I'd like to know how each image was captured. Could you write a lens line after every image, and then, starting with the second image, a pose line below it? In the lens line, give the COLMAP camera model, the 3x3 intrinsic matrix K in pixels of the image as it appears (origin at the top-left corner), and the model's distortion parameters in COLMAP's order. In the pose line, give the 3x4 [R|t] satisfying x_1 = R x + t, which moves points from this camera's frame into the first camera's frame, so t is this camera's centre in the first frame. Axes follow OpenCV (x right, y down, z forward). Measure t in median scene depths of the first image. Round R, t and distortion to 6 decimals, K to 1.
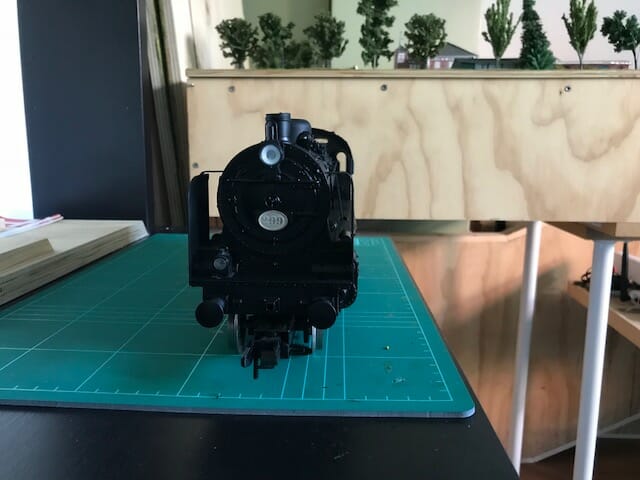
lens RADIAL K [[535.8, 0, 320.0], [0, 535.8, 240.0], [0, 0, 1]] dist [-0.007412, 0.006099]
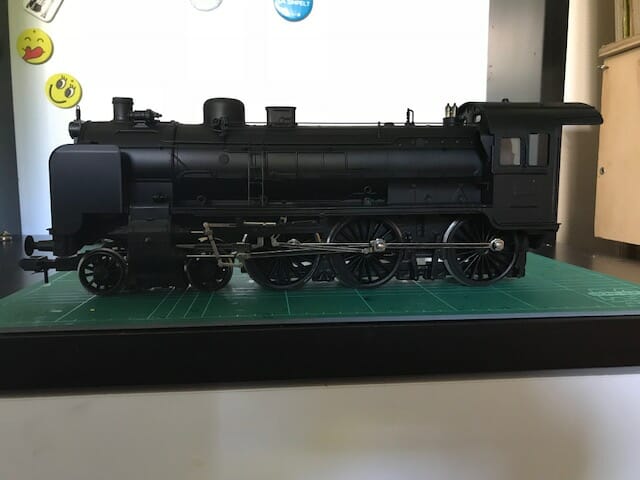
lens RADIAL K [[535.8, 0, 320.0], [0, 535.8, 240.0], [0, 0, 1]] dist [-0.007412, 0.006099]
pose [[0.156510, 0.113070, -0.981183, 0.483945], [-0.170331, 0.981631, 0.085952, -0.037396], [0.972878, 0.153674, 0.172894, 0.493940]]
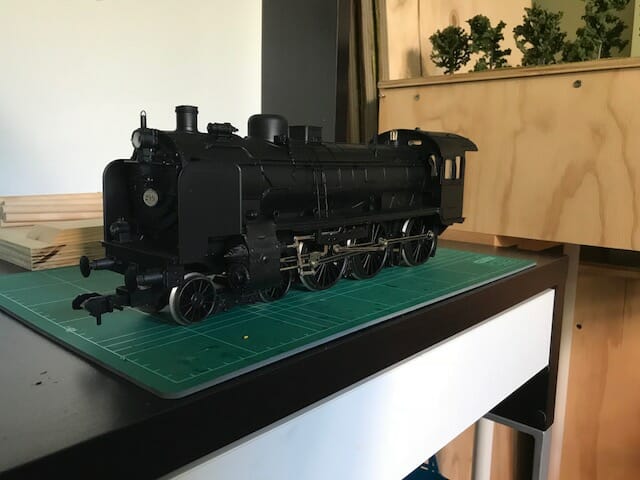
lens RADIAL K [[535.8, 0, 320.0], [0, 535.8, 240.0], [0, 0, 1]] dist [-0.007412, 0.006099]
pose [[0.780968, 0.100193, -0.616483, 0.335703], [-0.123836, 0.992293, 0.004394, 0.001467], [0.612172, 0.072911, 0.787356, 0.117111]]
